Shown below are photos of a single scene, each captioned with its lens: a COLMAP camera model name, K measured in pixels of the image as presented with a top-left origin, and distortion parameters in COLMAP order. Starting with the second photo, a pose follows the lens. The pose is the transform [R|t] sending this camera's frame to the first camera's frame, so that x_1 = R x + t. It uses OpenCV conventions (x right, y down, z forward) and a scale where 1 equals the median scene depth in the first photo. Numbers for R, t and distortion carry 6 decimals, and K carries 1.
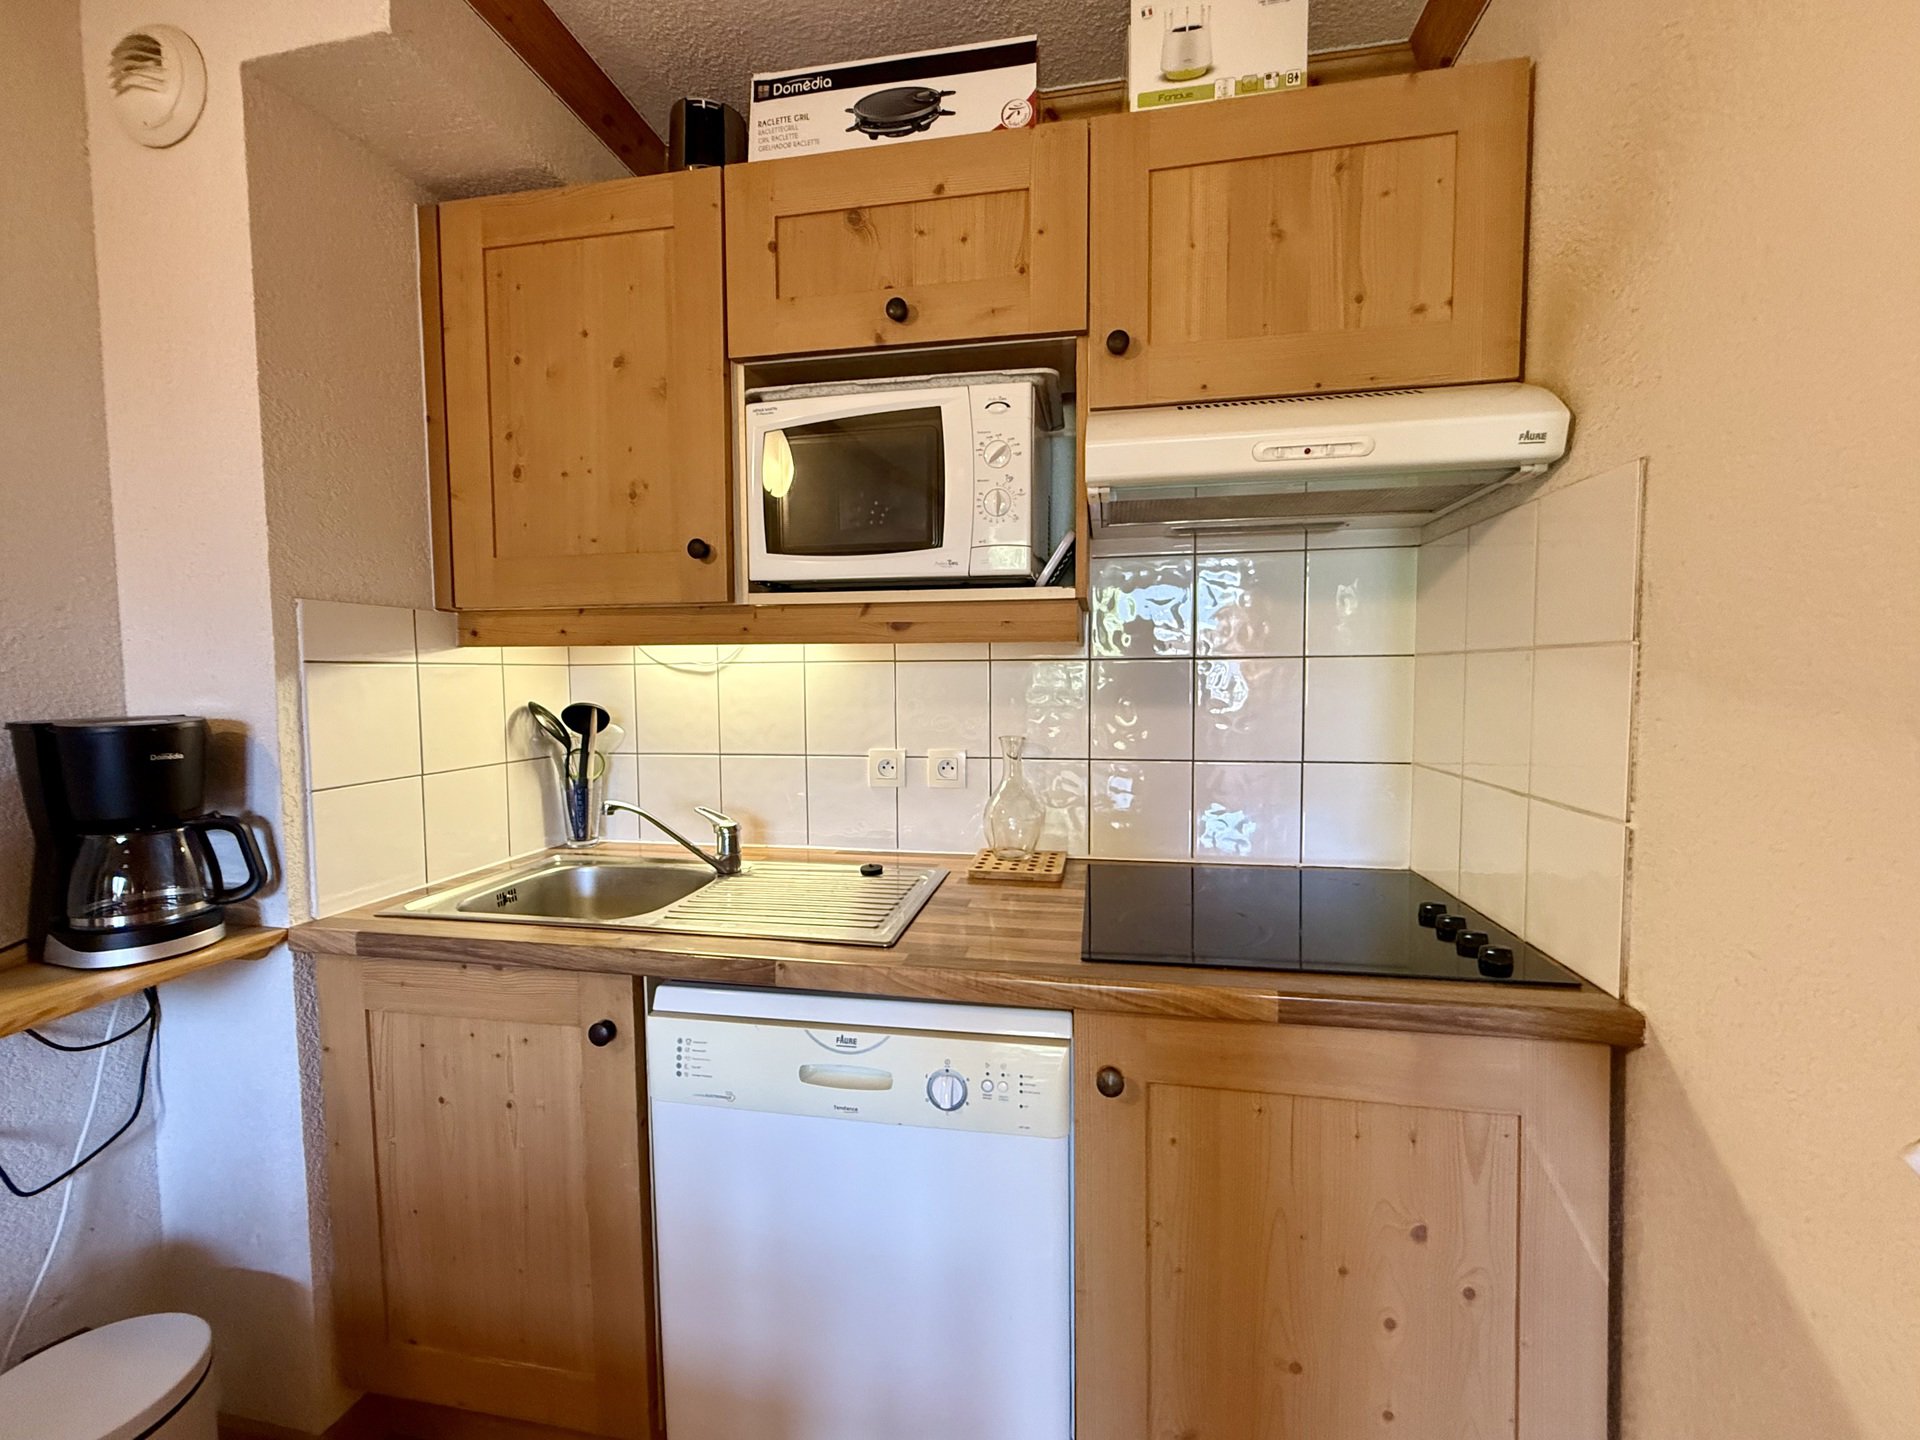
lens RADIAL K [[789.7, 0, 953.0], [0, 789.7, 718.0], [0, 0, 1]] dist [0.001792, 0.000070]
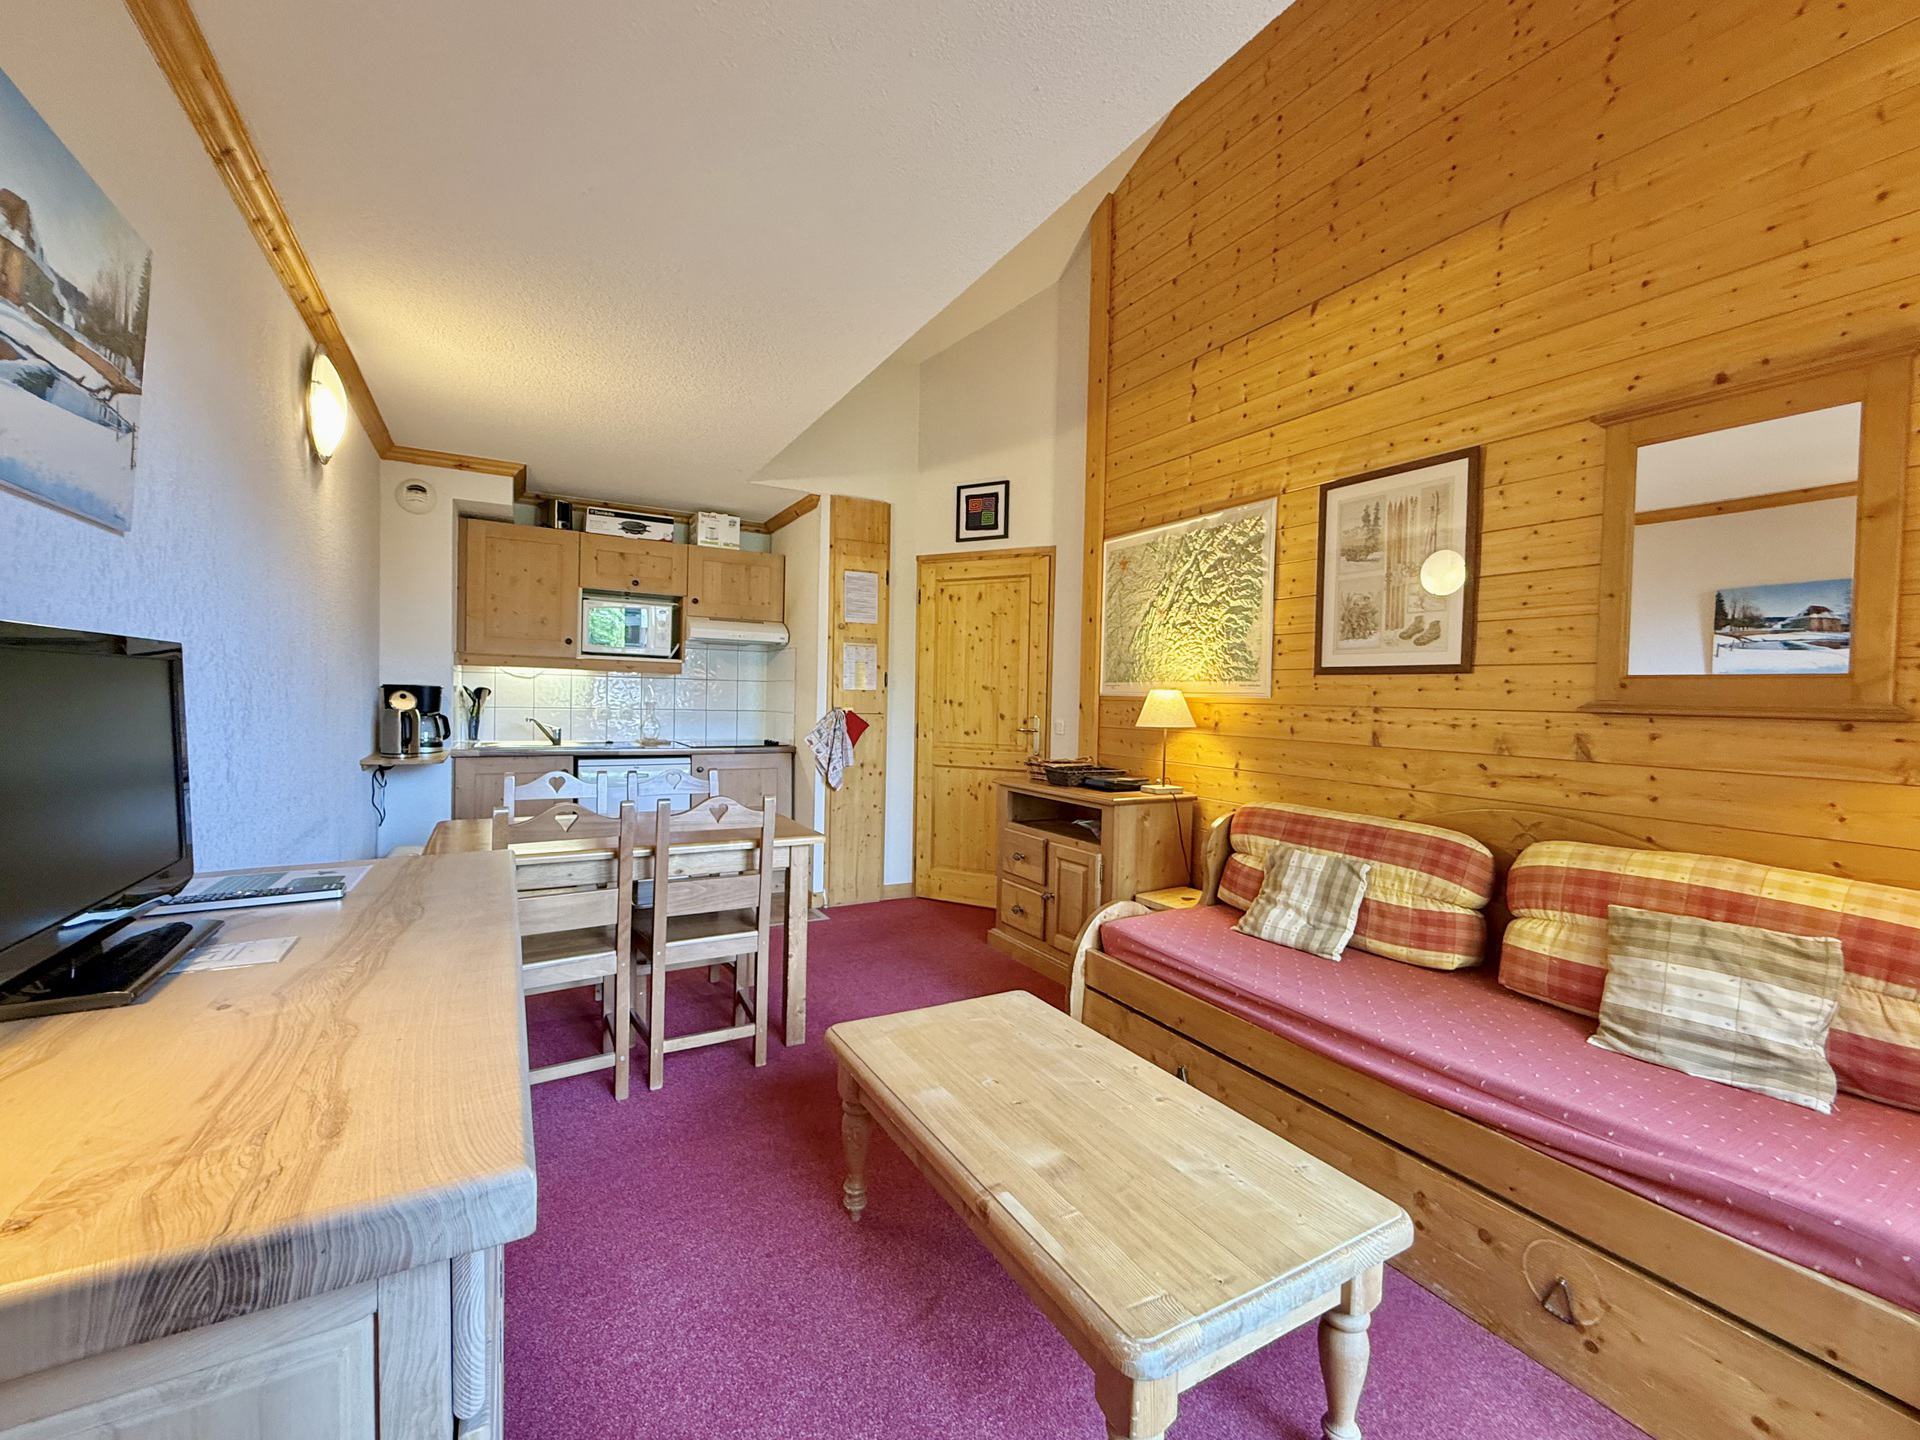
lens RADIAL K [[789.7, 0, 953.0], [0, 789.7, 718.0], [0, 0, 1]] dist [0.001792, 0.000070]
pose [[0.764739, 0.011263, 0.644242, -1.305781], [0.005431, 0.999699, -0.023924, 0.213598], [-0.644317, 0.021795, 0.764448, -2.768139]]
